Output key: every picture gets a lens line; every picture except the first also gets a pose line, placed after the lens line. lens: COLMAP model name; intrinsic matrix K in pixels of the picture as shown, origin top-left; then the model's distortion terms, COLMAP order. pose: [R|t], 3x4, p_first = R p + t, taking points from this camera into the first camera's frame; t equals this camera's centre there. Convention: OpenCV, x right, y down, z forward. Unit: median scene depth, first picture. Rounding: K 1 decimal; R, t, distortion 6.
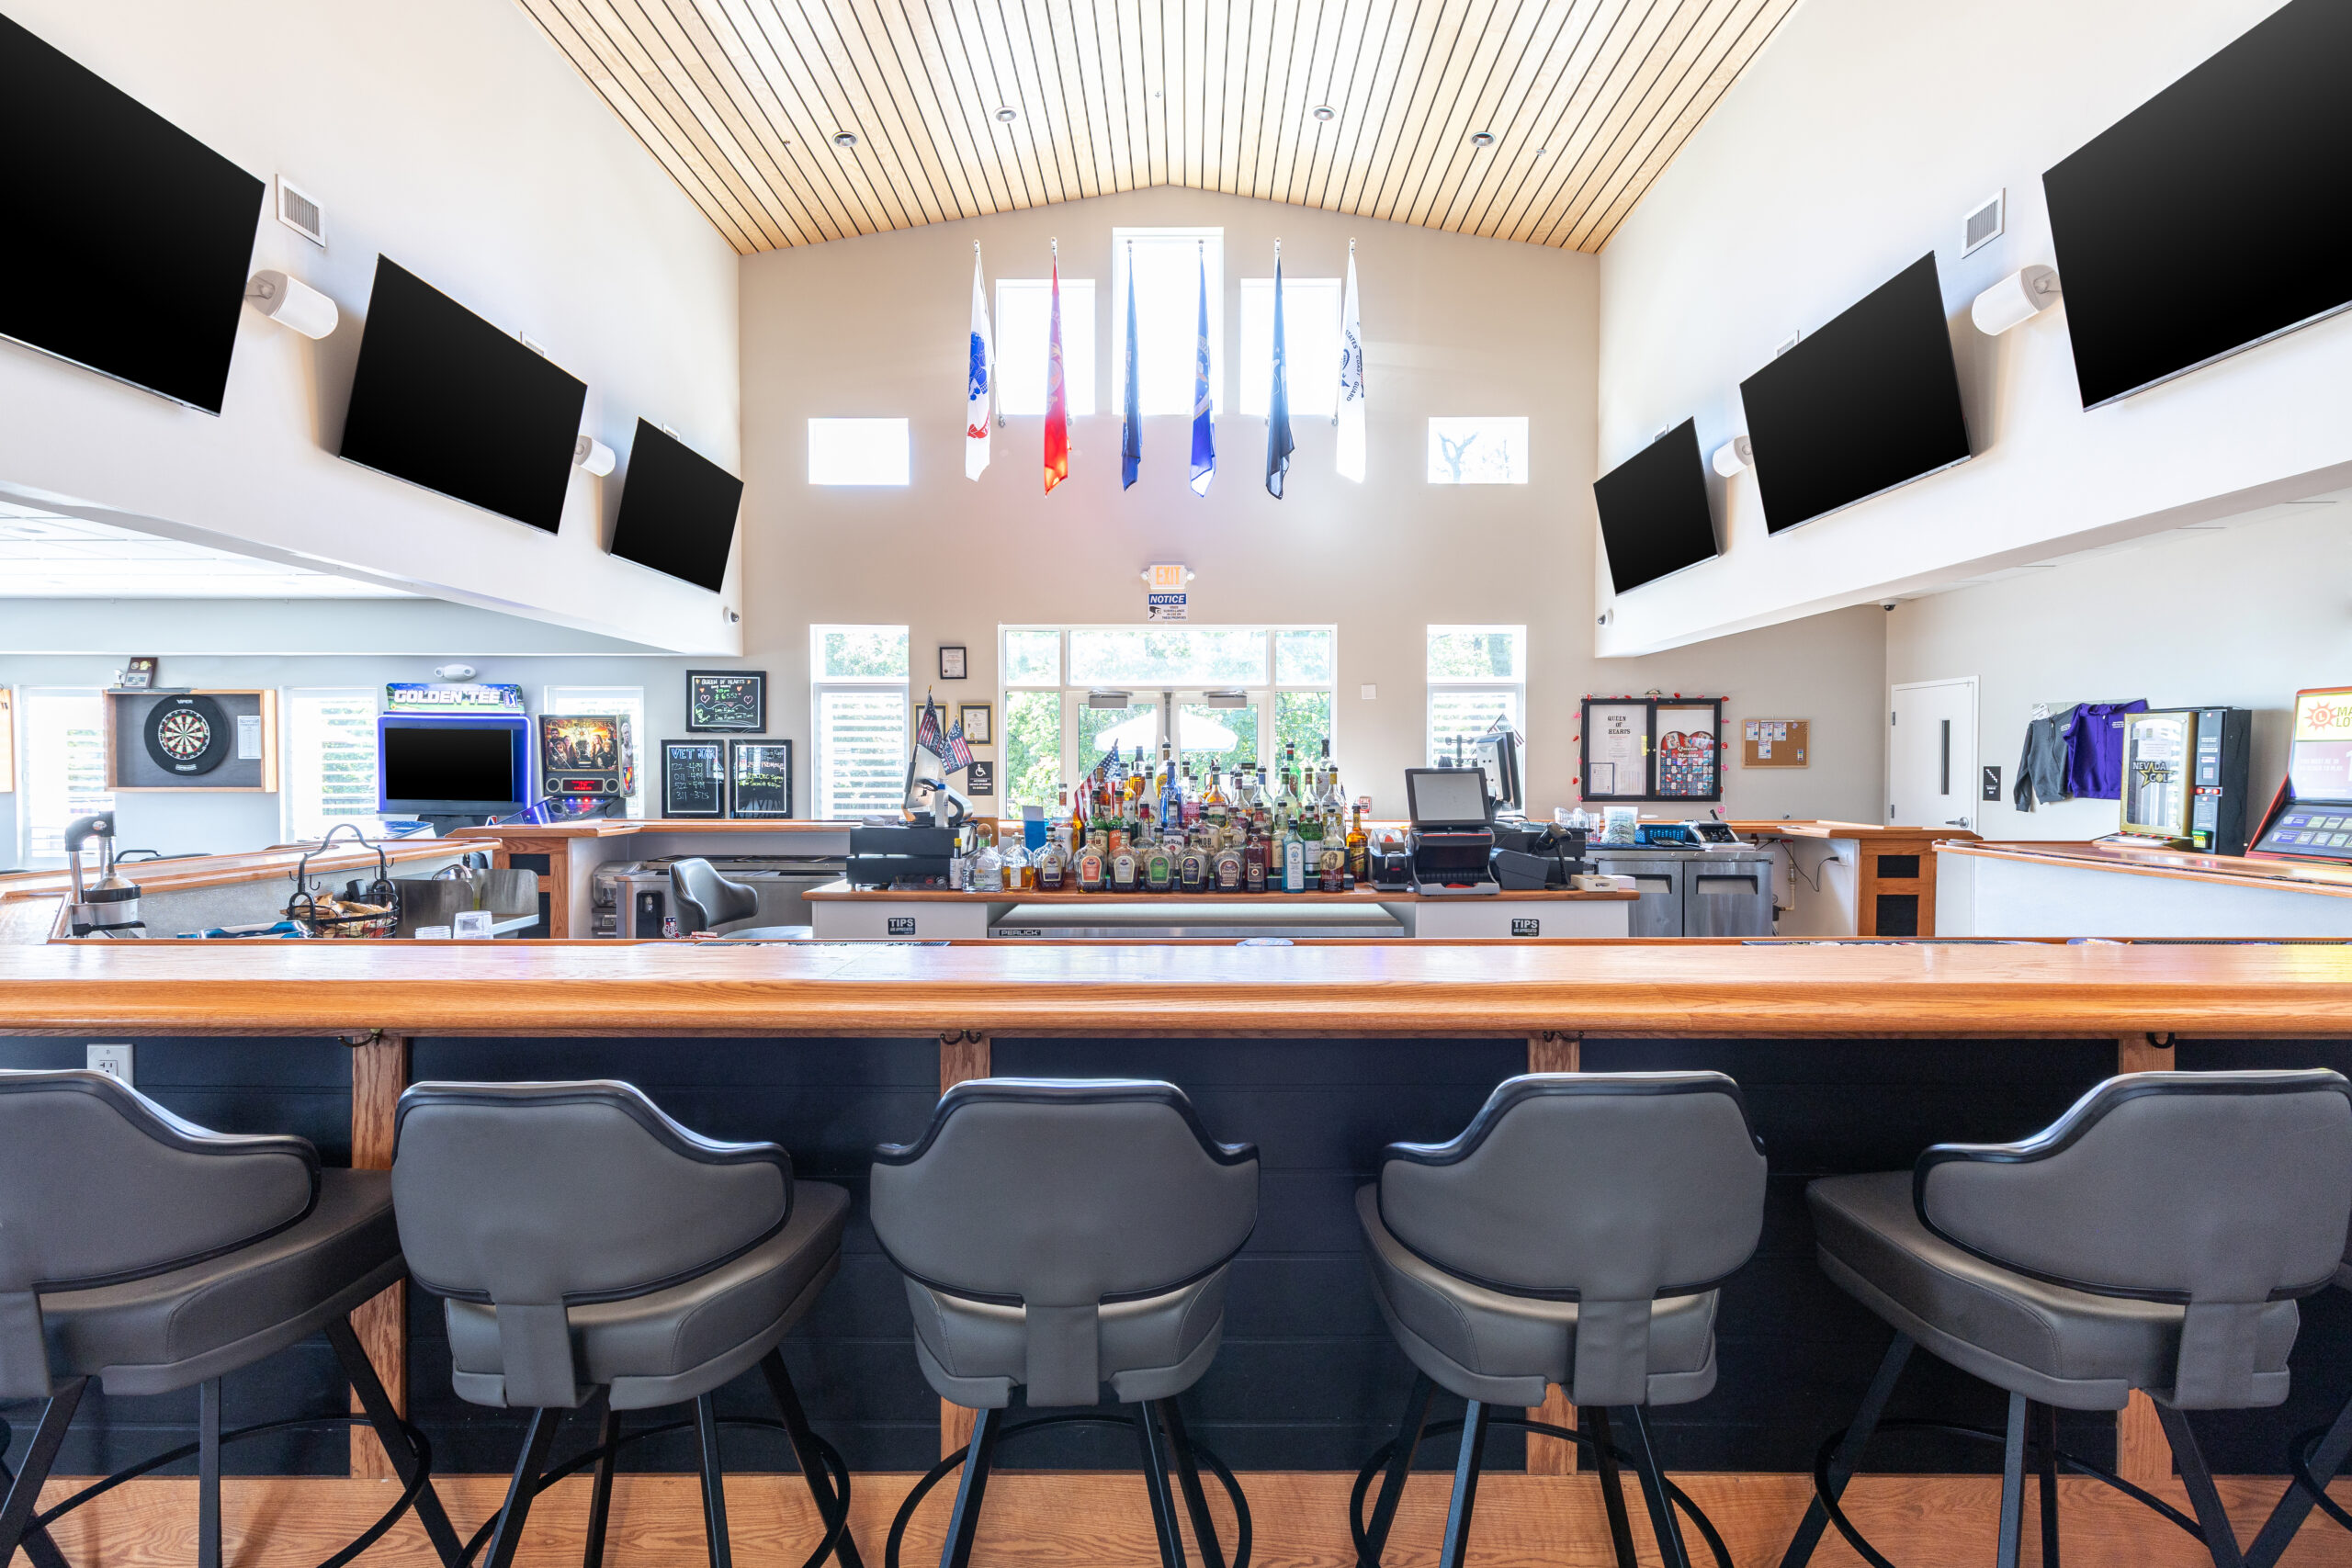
lens RADIAL K [[1043.0, 0, 1169.9], [0, 1043.0, 783.1], [0, 0, 1]] dist [0.010453, -0.000673]
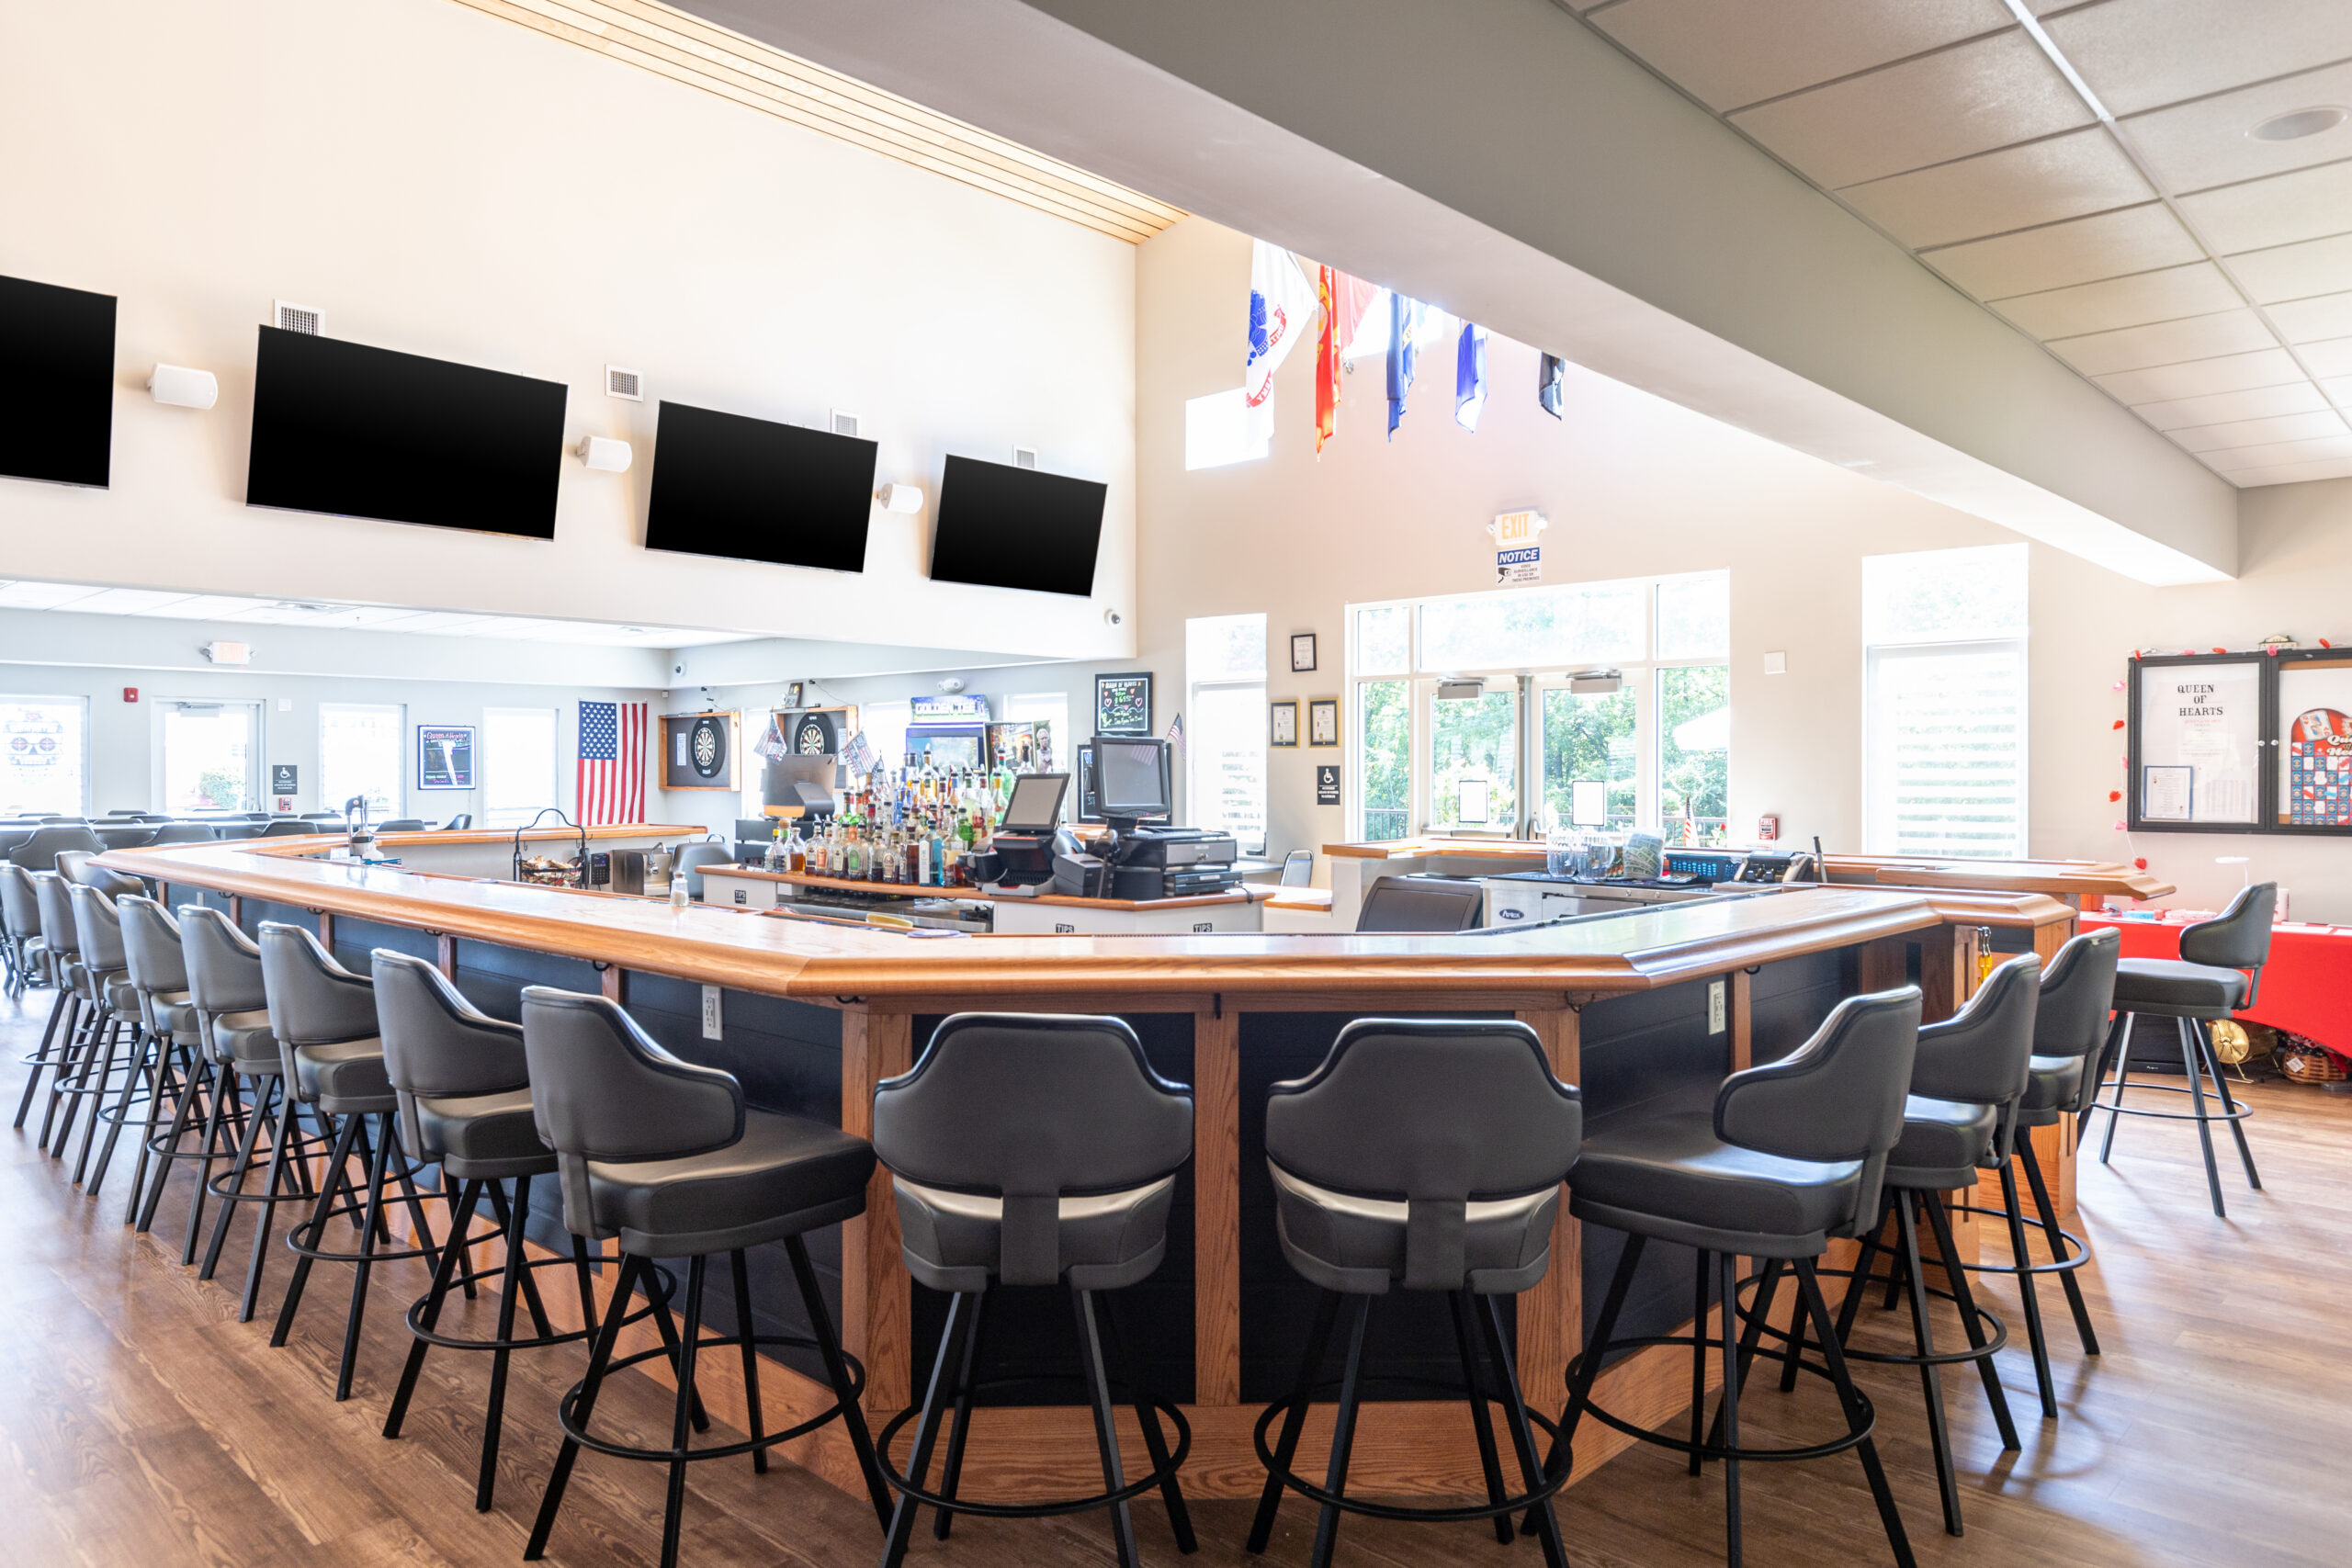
lens RADIAL K [[1519.6, 0, 1187.4], [0, 1519.6, 766.1], [0, 0, 1]] dist [0.018070, -0.000954]
pose [[0.733528, -0.001934, -0.679657, 0.584901], [-0.011881, 0.999807, -0.015668, 0.000553], [0.679556, 0.019568, 0.733363, 0.005620]]
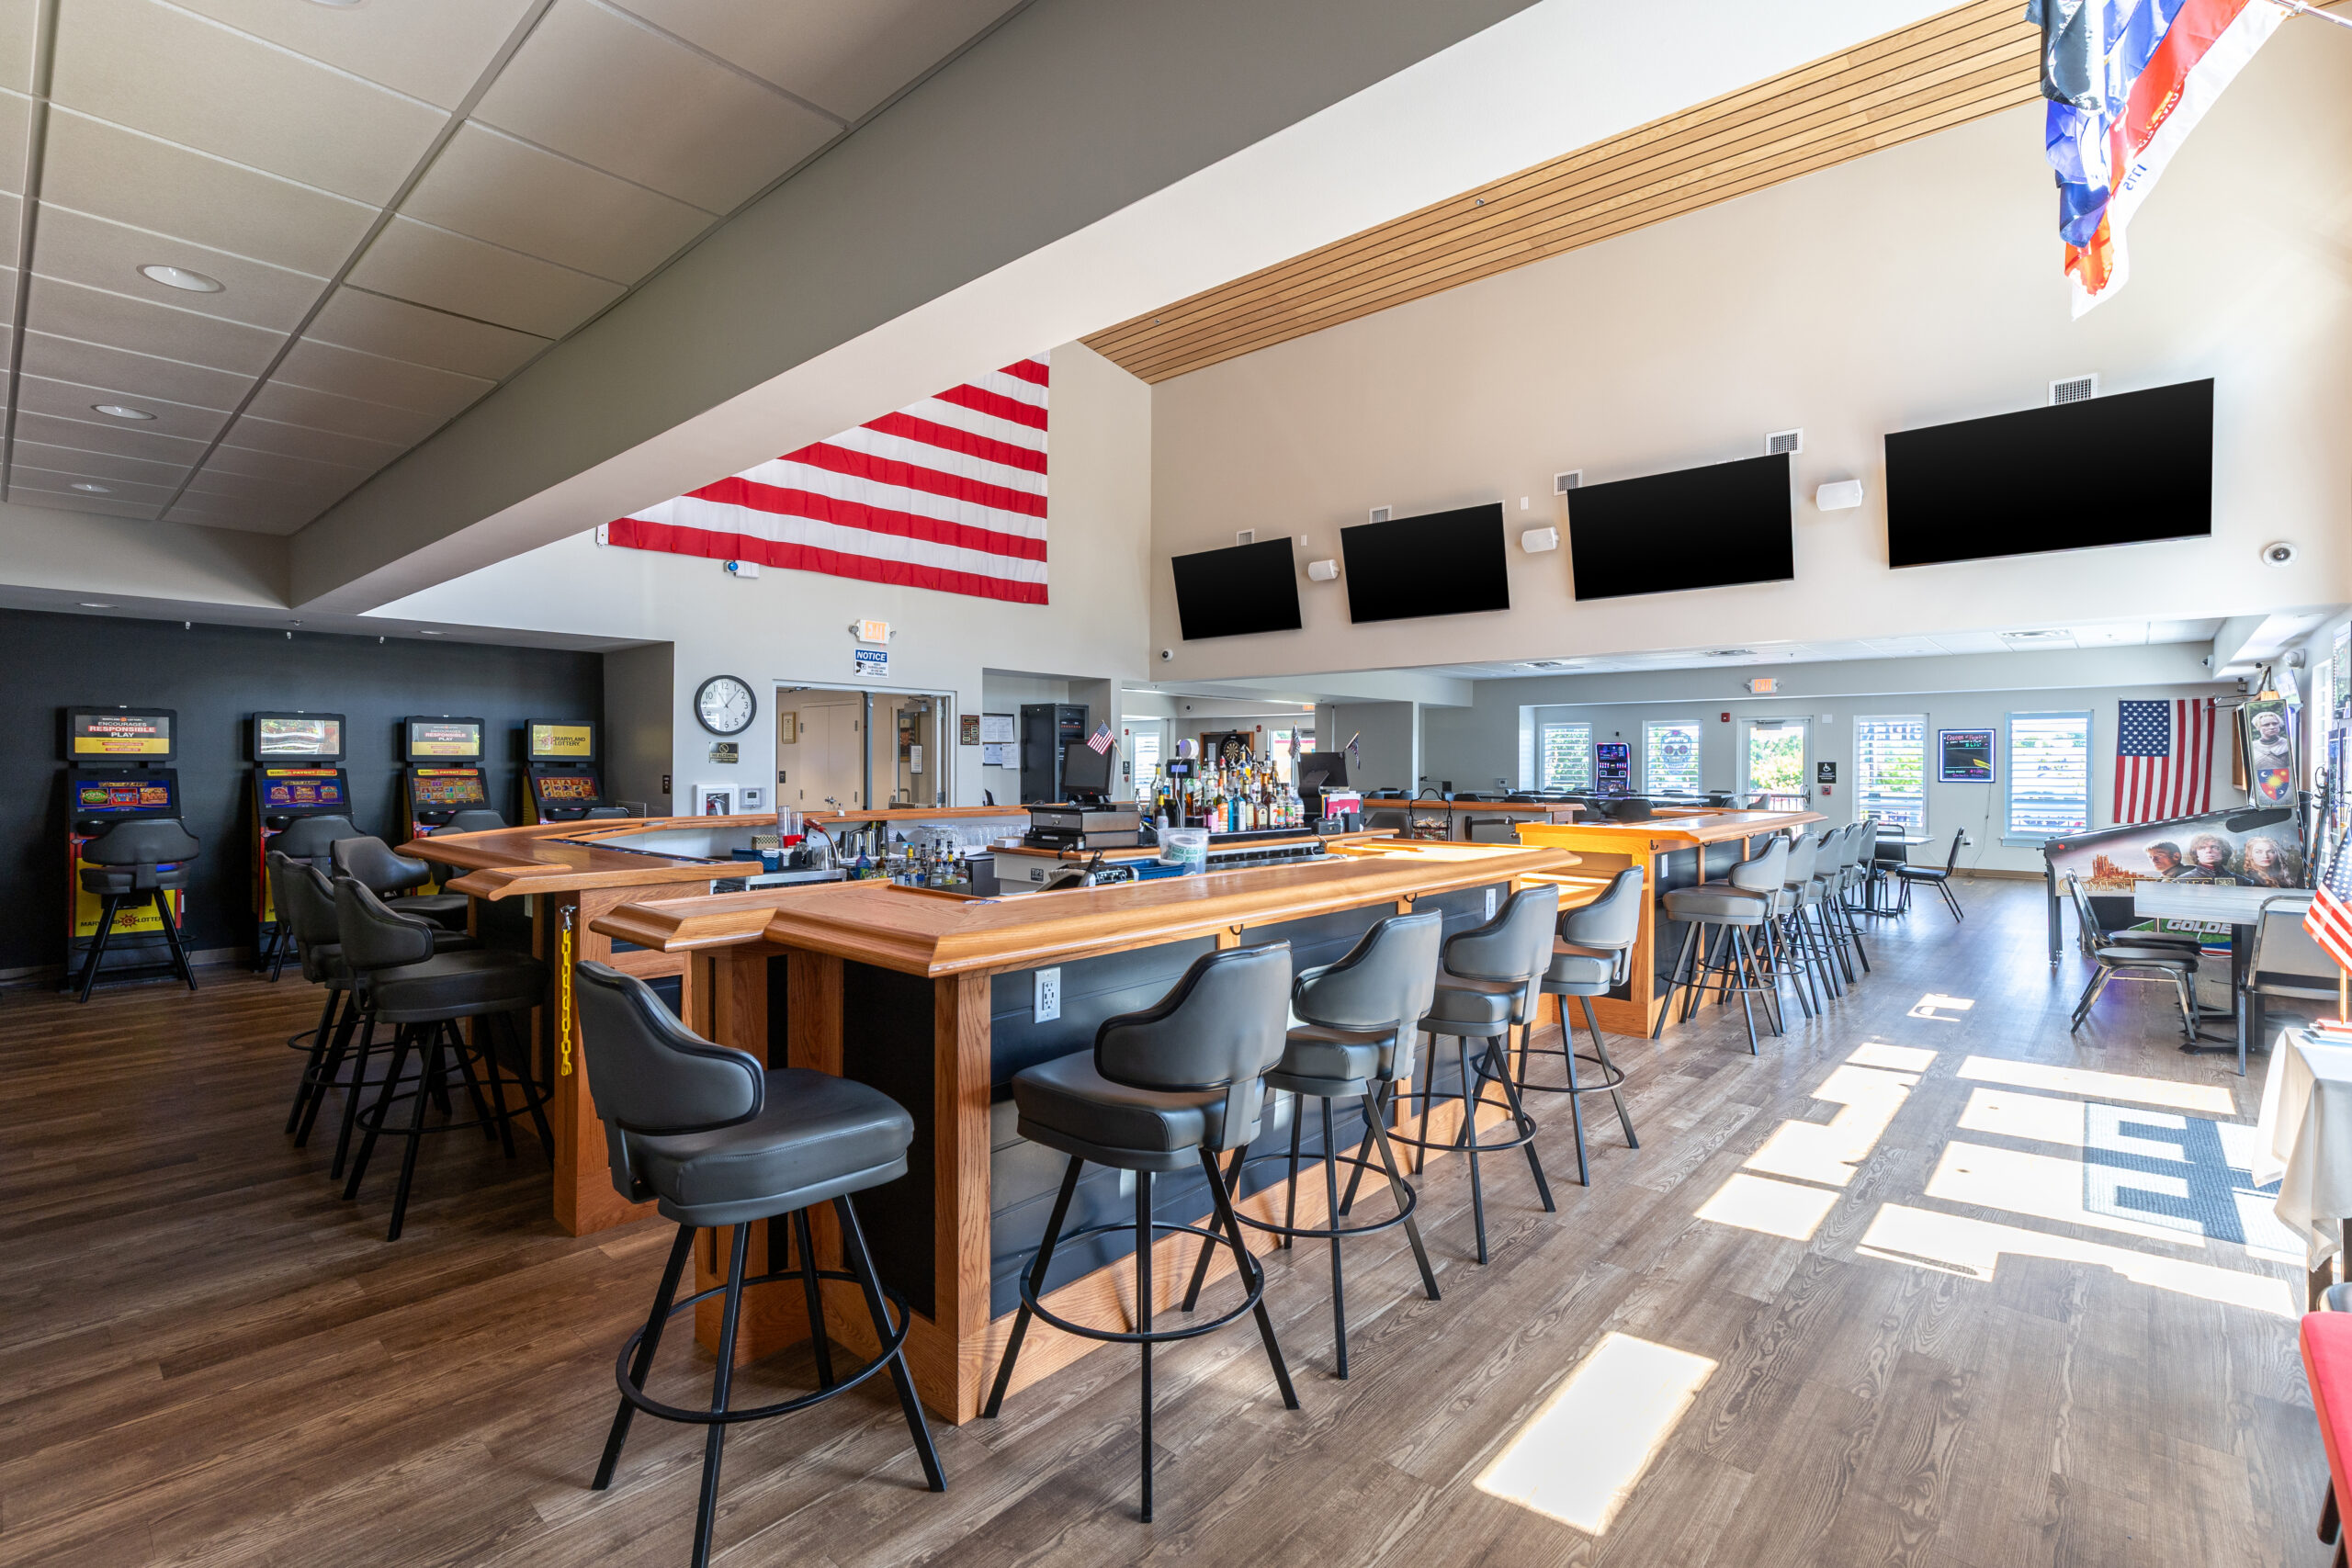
lens RADIAL K [[1043.0, 0, 1158.1], [0, 1043.0, 779.1], [0, 0, 1]] dist [0.010453, -0.000673]
pose [[-0.661539, 0.010558, -0.749837, 0.573939], [-0.015907, 0.999478, 0.028107, -0.020116], [0.749742, 0.030522, -0.661026, 0.939881]]
